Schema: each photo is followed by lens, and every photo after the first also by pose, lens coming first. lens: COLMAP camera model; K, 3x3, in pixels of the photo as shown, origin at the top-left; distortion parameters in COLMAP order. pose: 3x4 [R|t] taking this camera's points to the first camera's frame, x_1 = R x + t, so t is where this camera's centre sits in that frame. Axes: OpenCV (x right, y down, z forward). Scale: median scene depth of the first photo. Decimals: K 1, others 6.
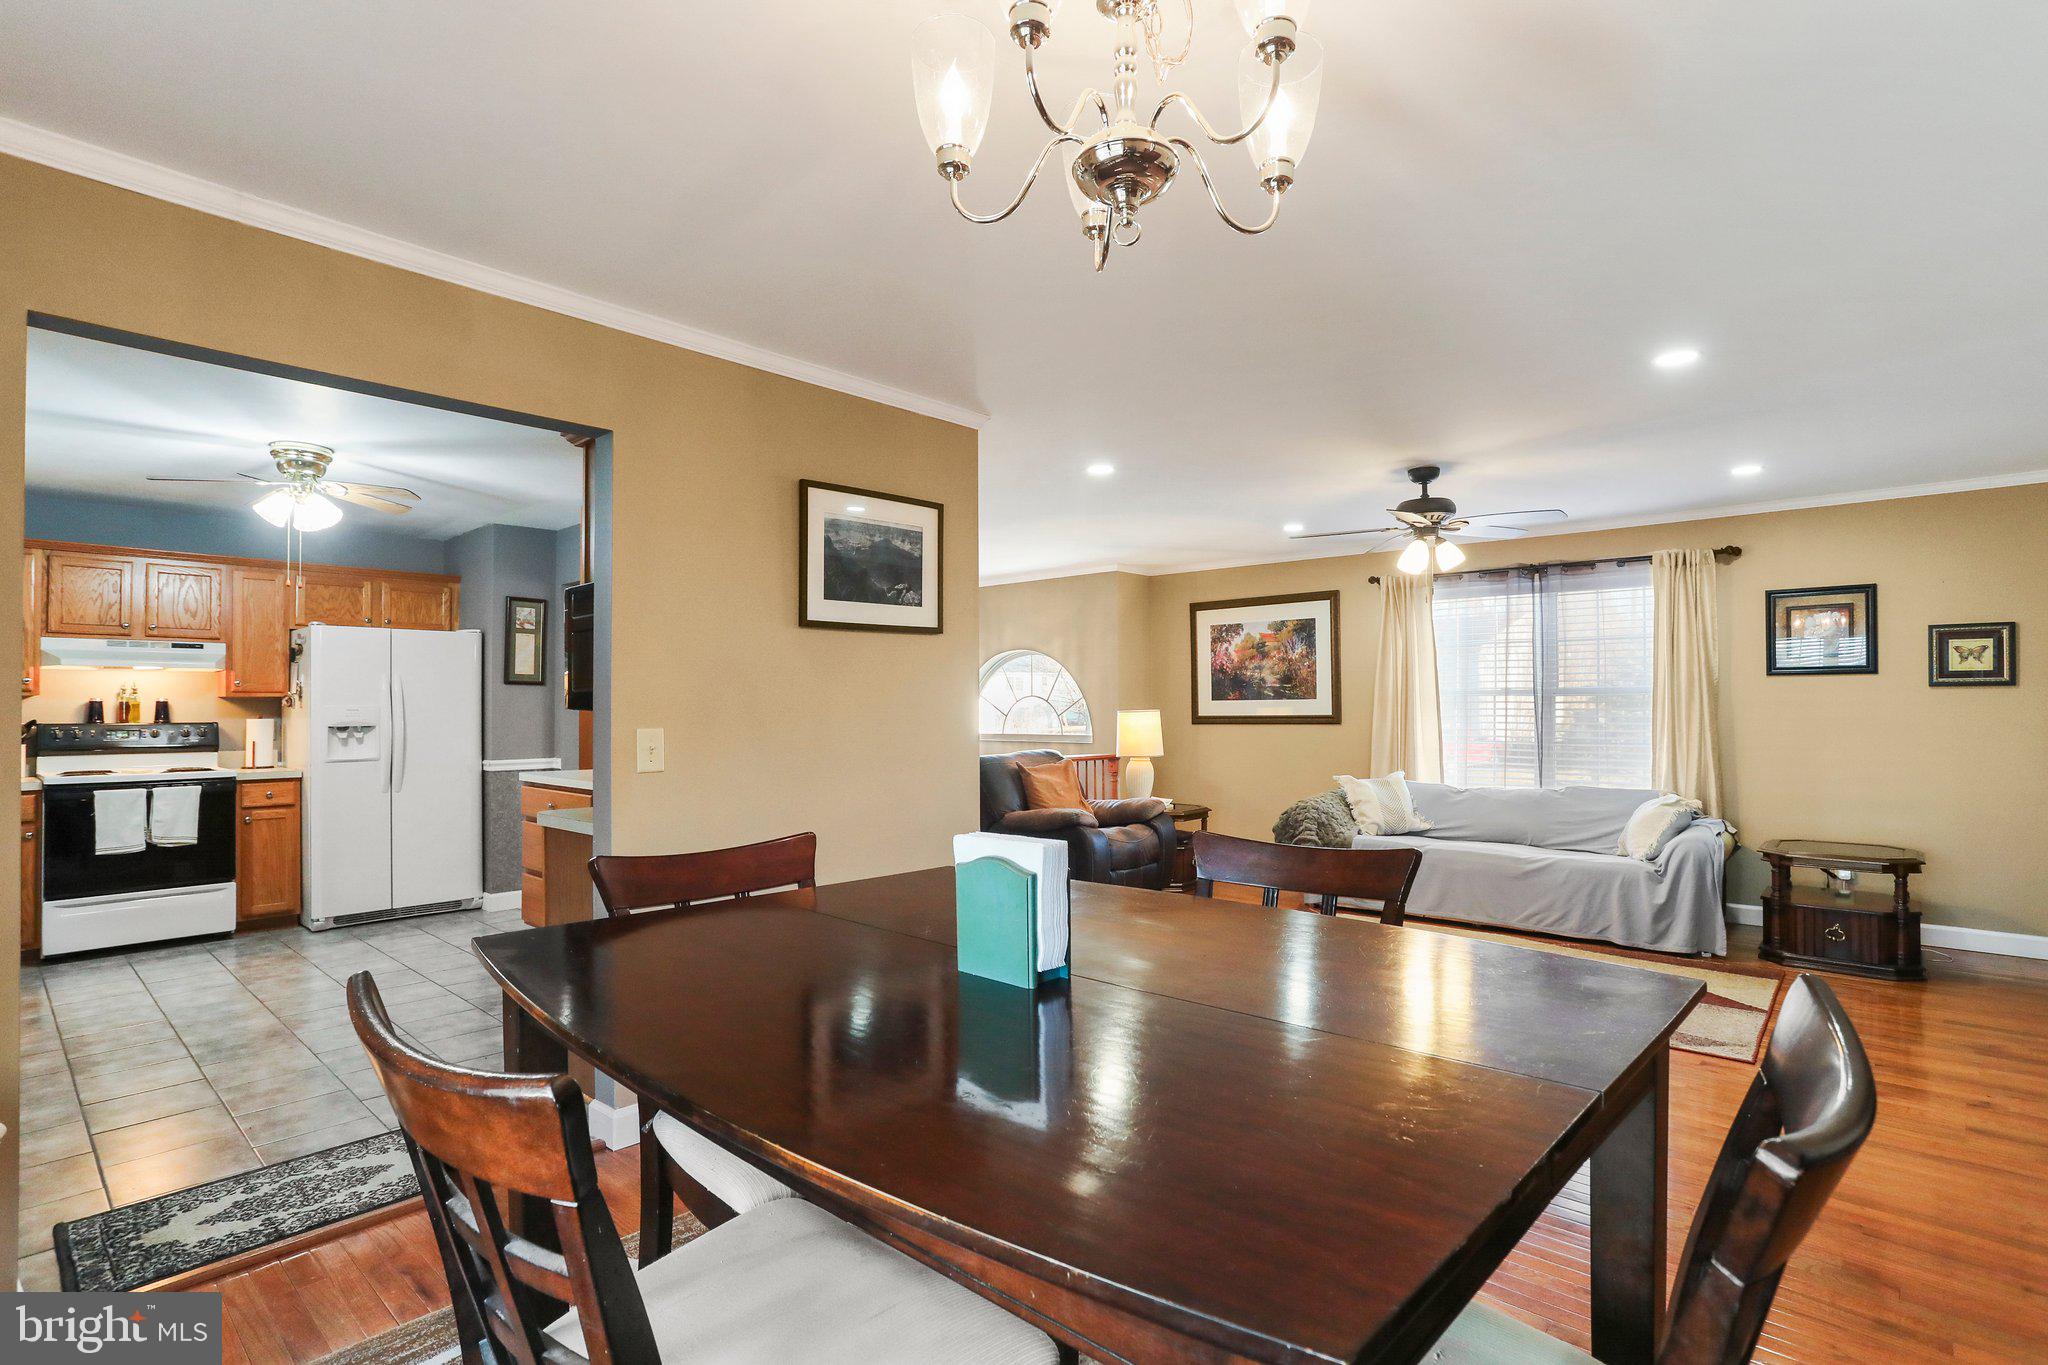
lens RADIAL K [[980.3, 0, 1017.0], [0, 980.3, 701.8], [0, 0, 1]] dist [-0.041510, 0.014124]
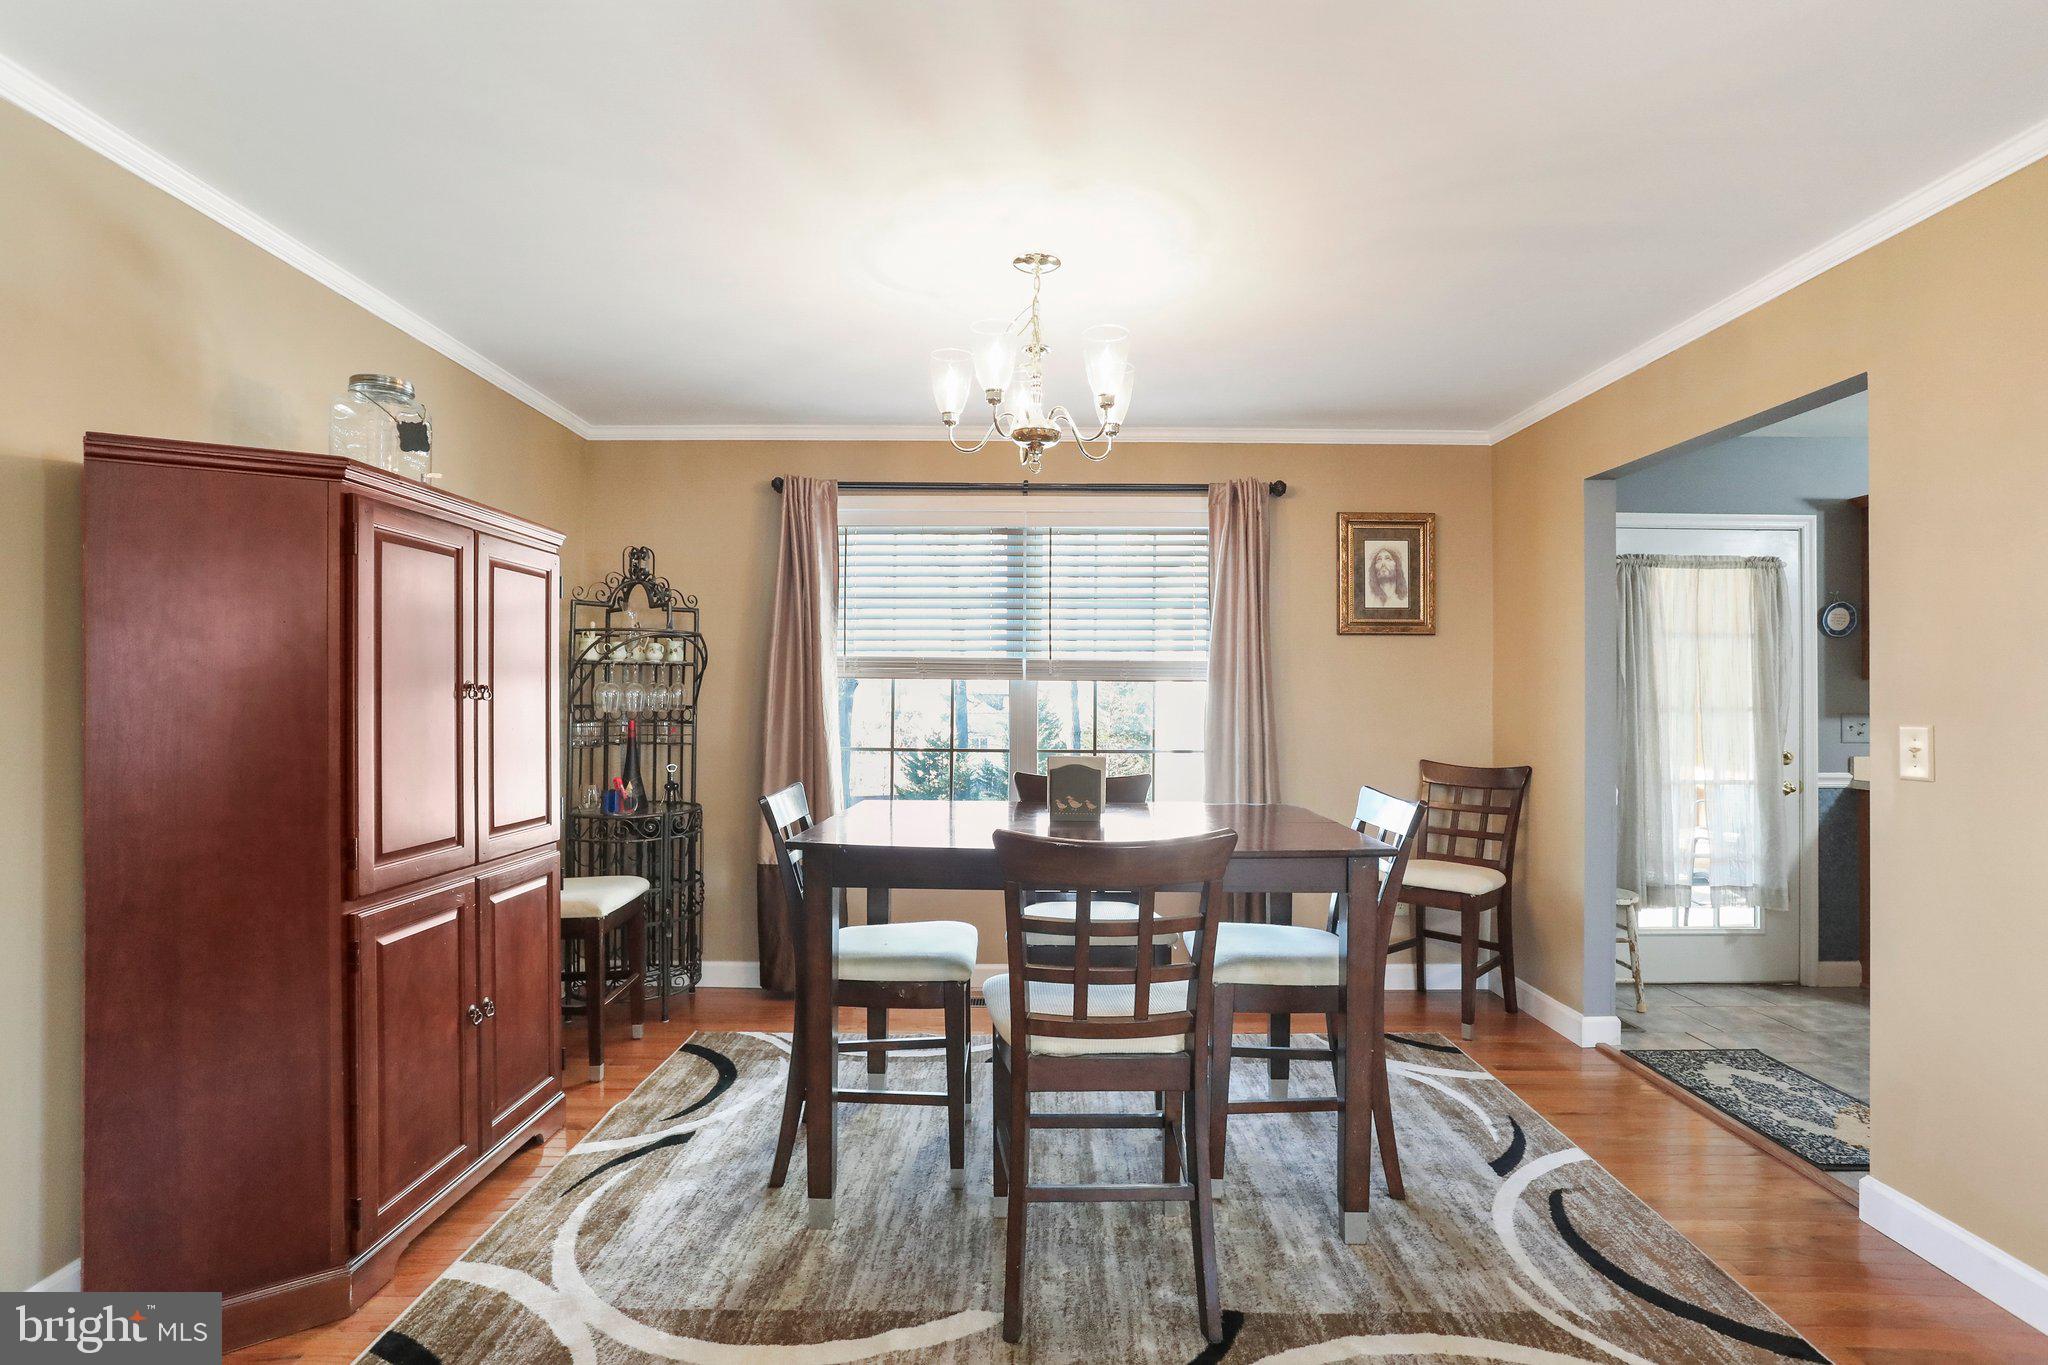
lens RADIAL K [[996.9, 0, 1024.0], [0, 996.9, 682.5], [0, 0, 1]] dist [-0.021260, 0.000502]
pose [[-0.727782, -0.009676, -0.685740, 0.361896], [0.004081, 0.999822, -0.018440, 0.001969], [0.685796, -0.016219, -0.727613, 0.563375]]
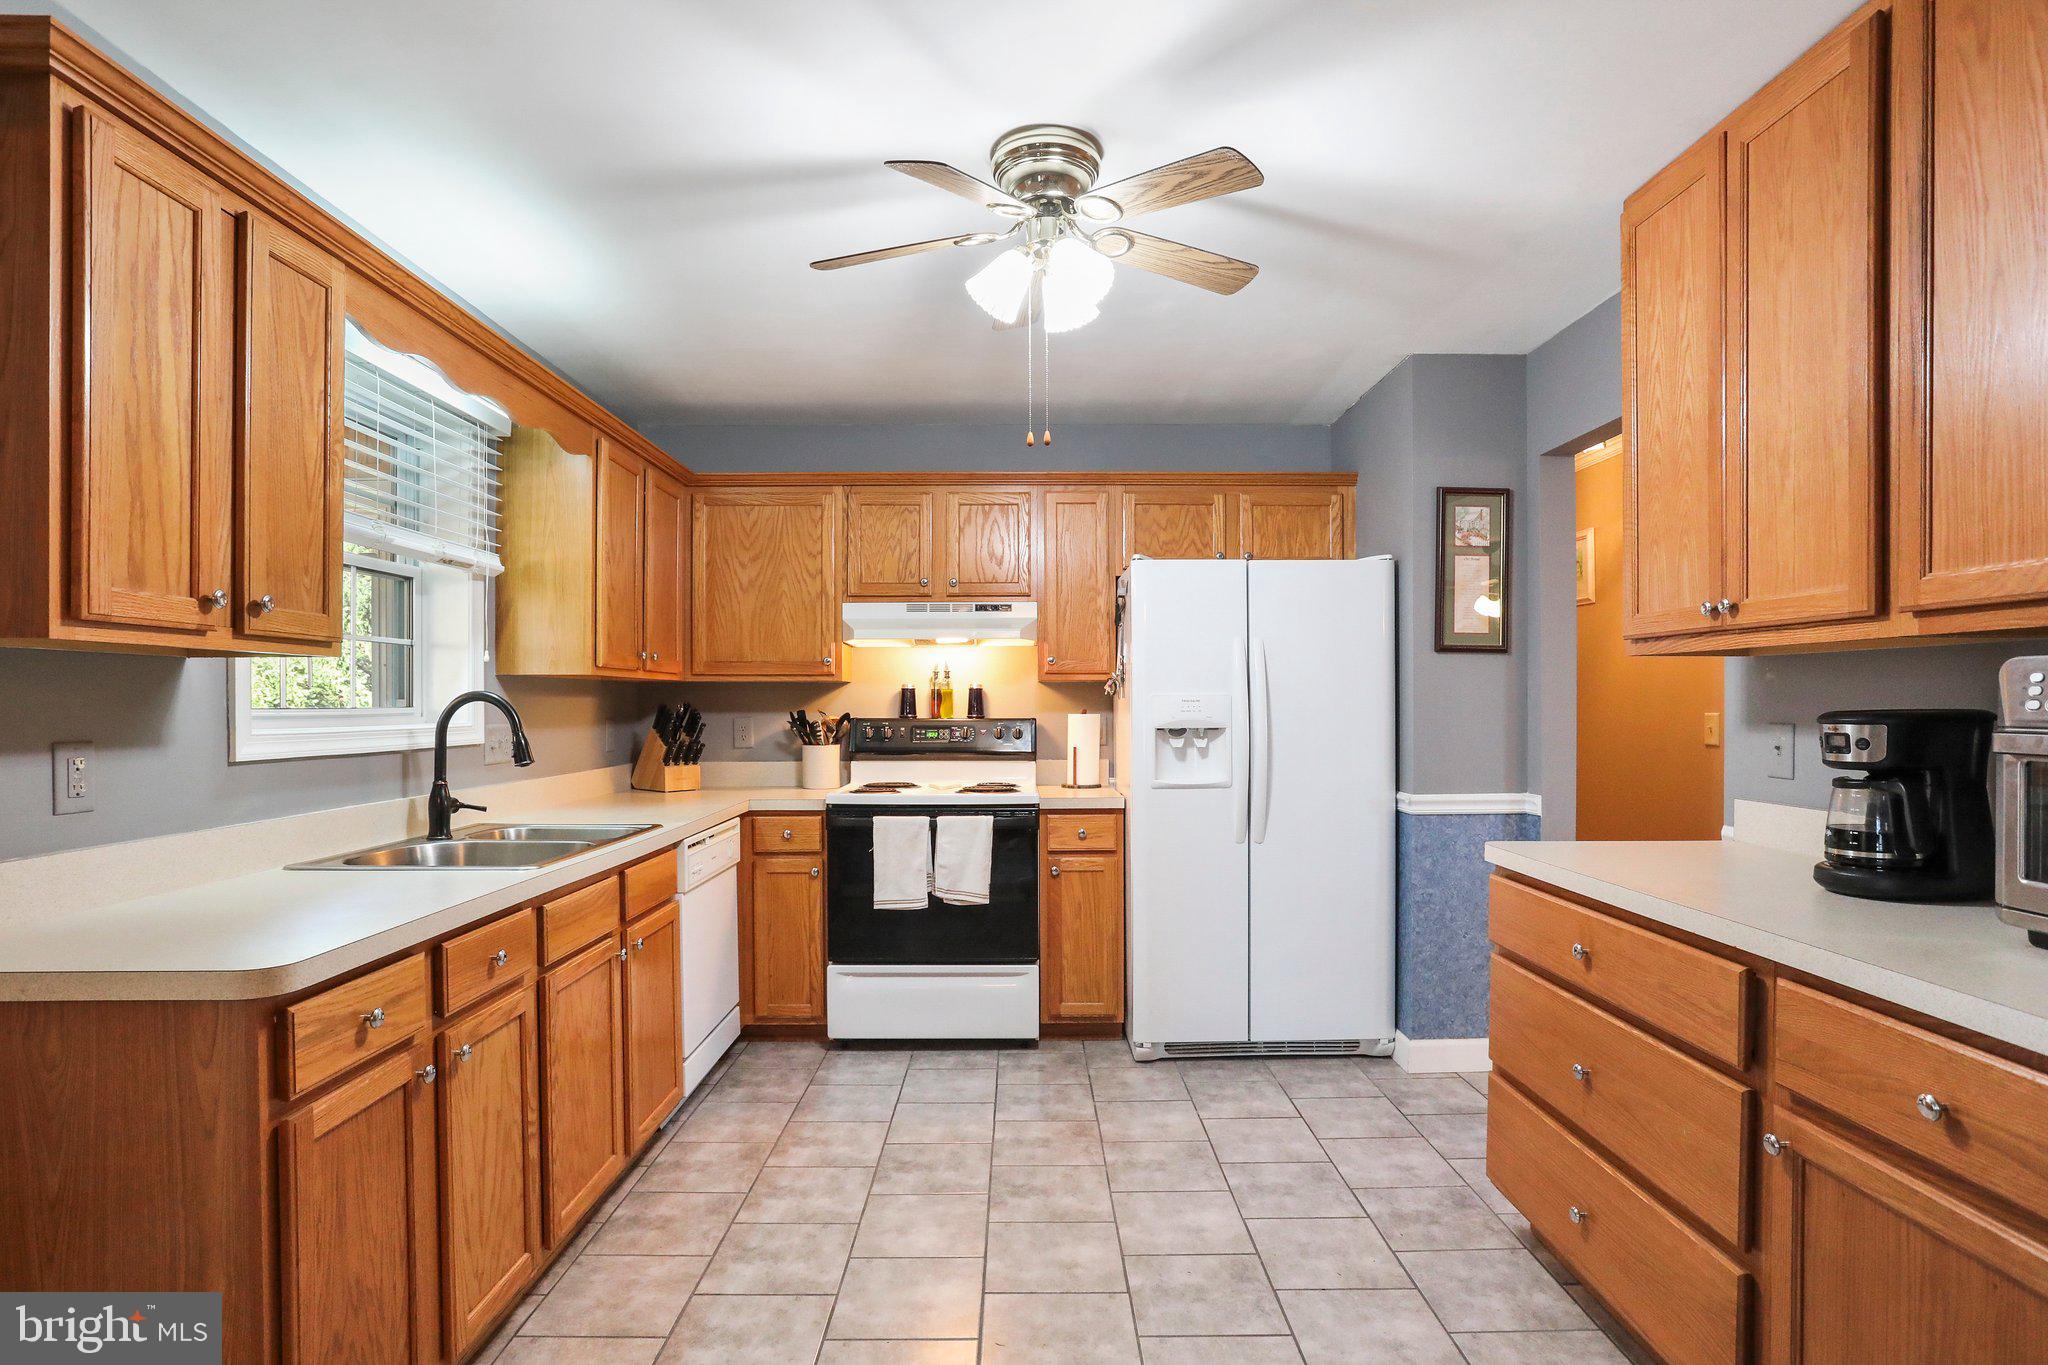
lens RADIAL K [[1065.8, 0, 1021.5], [0, 1065.8, 699.7], [0, 0, 1]] dist [-0.045711, 0.000141]
pose [[0.680861, 0.001163, -0.732411, -0.282349], [0.005306, 0.999965, 0.006520, 0.003202], [0.732393, -0.008325, 0.680831, 0.479887]]
